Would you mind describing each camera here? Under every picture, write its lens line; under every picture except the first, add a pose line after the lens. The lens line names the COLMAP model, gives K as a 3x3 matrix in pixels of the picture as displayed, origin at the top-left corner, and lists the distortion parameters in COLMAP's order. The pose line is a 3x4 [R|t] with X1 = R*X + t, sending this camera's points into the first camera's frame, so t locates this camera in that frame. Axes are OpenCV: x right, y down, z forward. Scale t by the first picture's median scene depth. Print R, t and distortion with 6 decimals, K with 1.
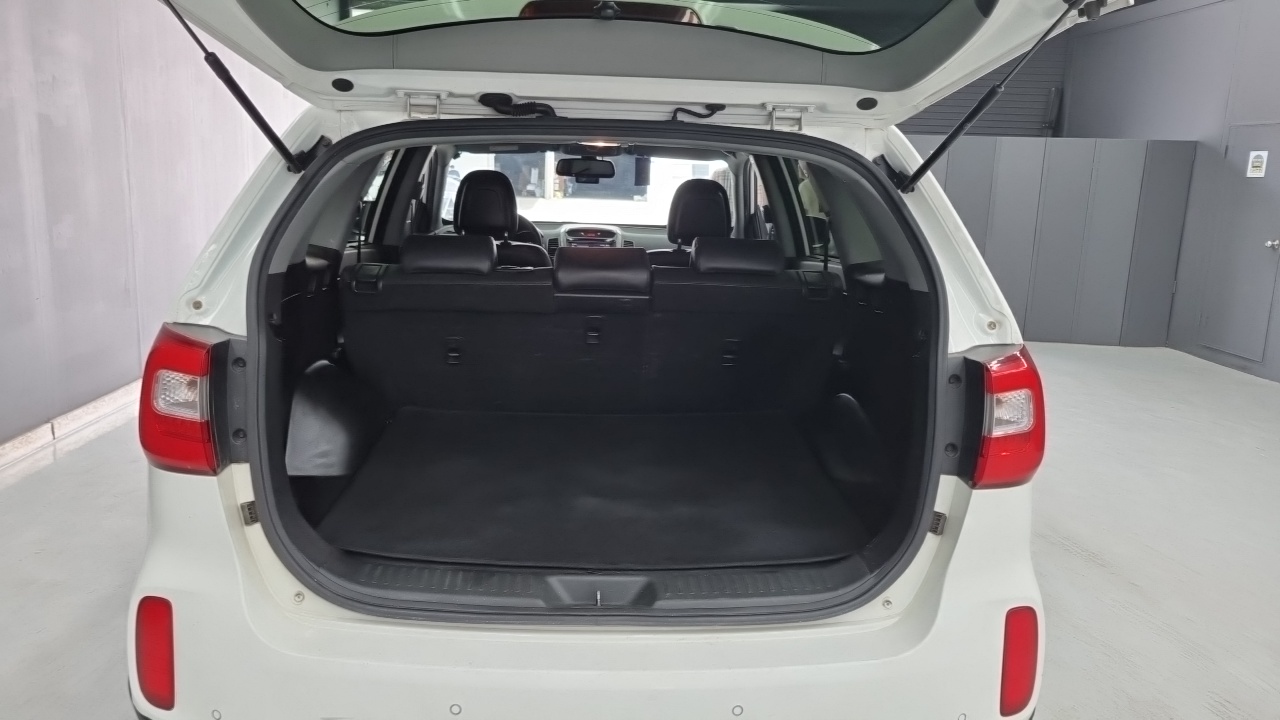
lens RADIAL K [[966.9, 0, 640.0], [0, 966.9, 360.0], [0, 0, 1]] dist [0.024305, 0.000755]
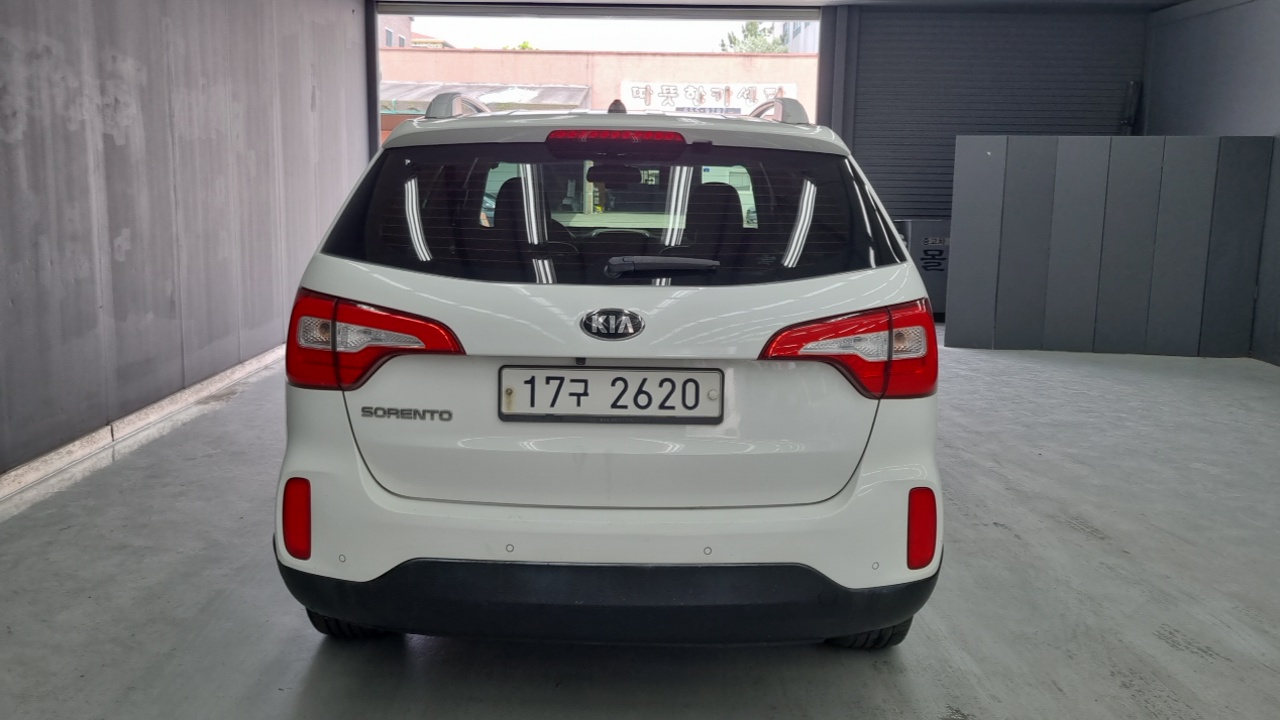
lens RADIAL K [[1147.9, 0, 640.0], [0, 1147.9, 360.0], [0, 0, 1]] dist [0.041123, -0.001108]
pose [[0.998715, -0.009113, -0.049850, 0.027776], [0.007156, 0.999202, -0.039296, 0.046744], [0.050168, 0.038889, 0.997983, -0.216139]]
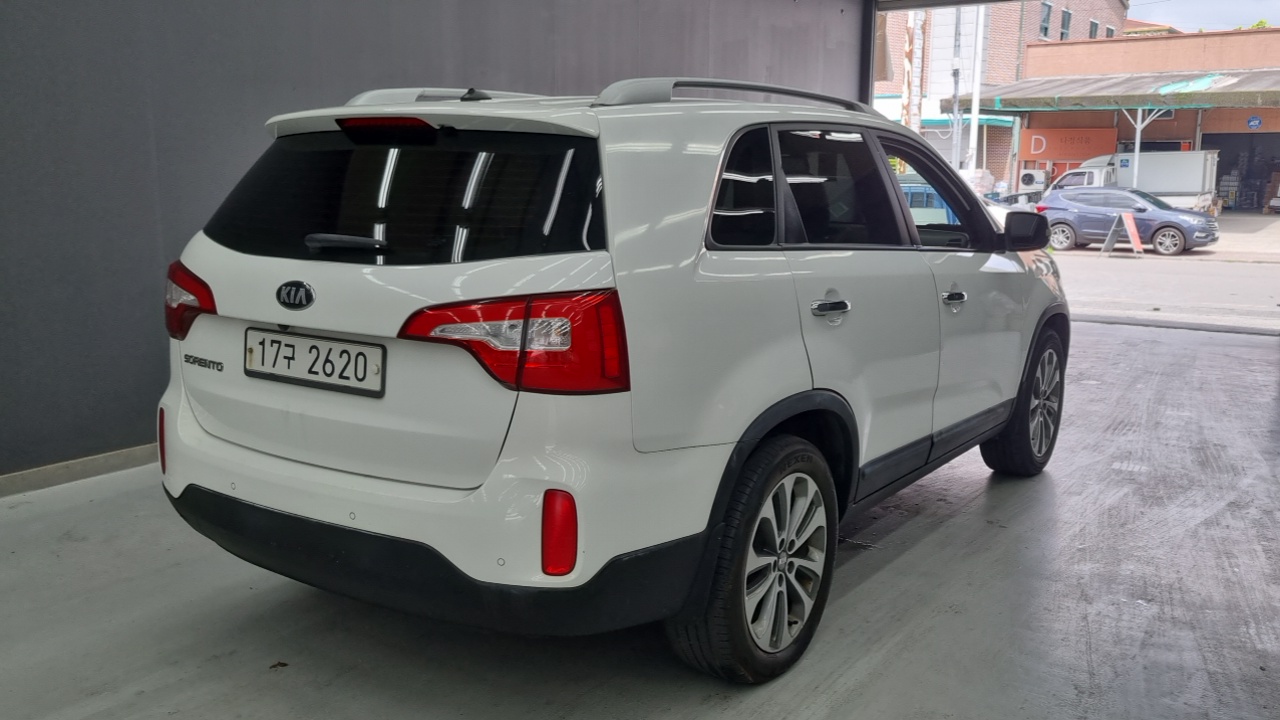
lens RADIAL K [[1147.9, 0, 640.0], [0, 1147.9, 360.0], [0, 0, 1]] dist [0.041123, -0.001108]
pose [[0.798598, 0.075139, -0.597156, 0.467600], [-0.102050, 0.994715, -0.011312, 0.030965], [0.593150, 0.069974, 0.802045, -0.053105]]
